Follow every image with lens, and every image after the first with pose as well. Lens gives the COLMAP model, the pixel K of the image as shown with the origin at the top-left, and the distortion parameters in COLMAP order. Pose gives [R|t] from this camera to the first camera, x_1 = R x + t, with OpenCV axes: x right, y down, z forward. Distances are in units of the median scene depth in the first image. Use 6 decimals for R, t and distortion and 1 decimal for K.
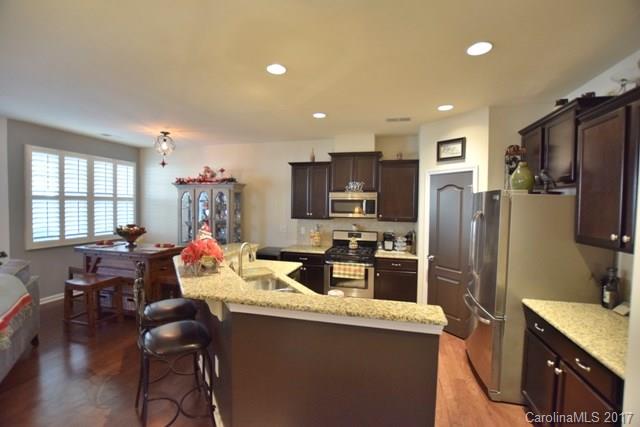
lens RADIAL K [[278.8, 0, 320.0], [0, 278.8, 213.5], [0, 0, 1]] dist [-0.031559, -0.000108]
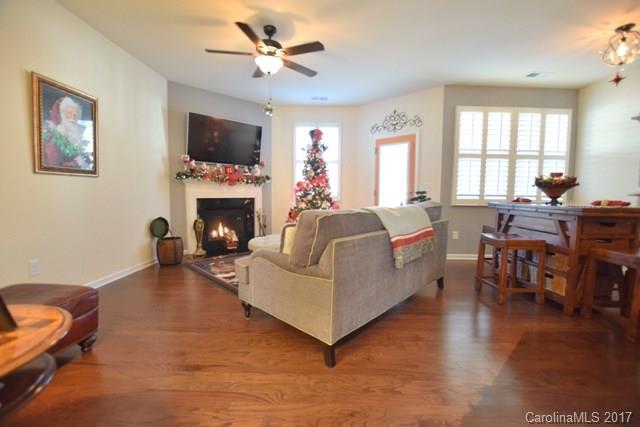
lens RADIAL K [[287.8, 0, 323.5], [0, 287.8, 211.7], [0, 0, 1]] dist [-0.023957, 0.000246]
pose [[0.253972, 0.064162, -0.965081, -0.107219], [-0.040422, 0.997630, 0.055688, 0.111620], [0.966366, 0.024868, 0.255964, 0.198482]]
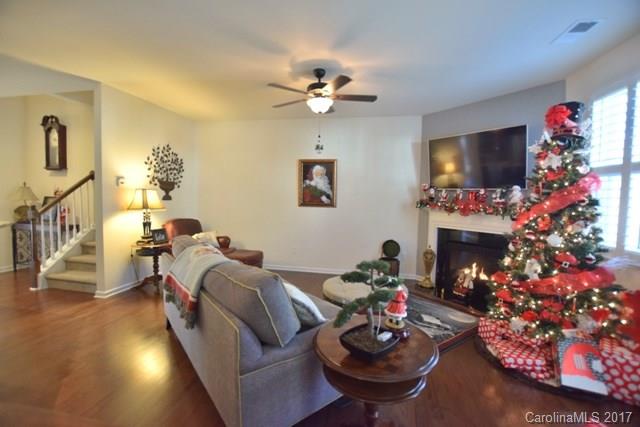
lens RADIAL K [[287.8, 0, 323.5], [0, 287.8, 211.7], [0, 0, 1]] dist [-0.023957, 0.000246]
pose [[-0.998374, -0.026401, -0.050521, -0.795256], [-0.030253, 0.996568, 0.077051, 0.021473], [0.048313, 0.078454, -0.995746, 0.973062]]
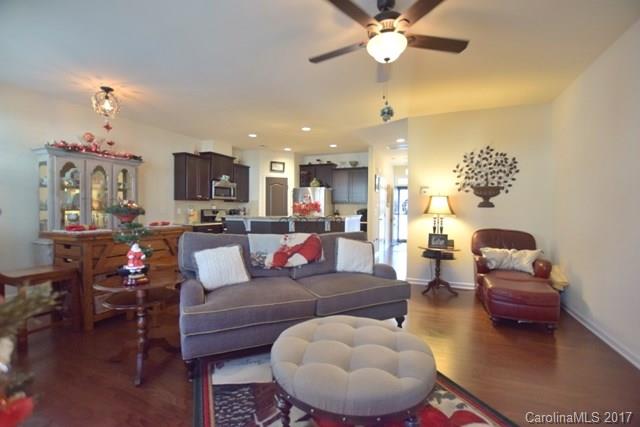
lens RADIAL K [[287.8, 0, 323.5], [0, 287.8, 211.7], [0, 0, 1]] dist [-0.023957, 0.000246]
pose [[0.132055, -0.024234, 0.990946, -1.306973], [0.024161, 0.999483, 0.021223, 0.059898], [-0.990948, 0.021140, 0.132573, 0.284089]]
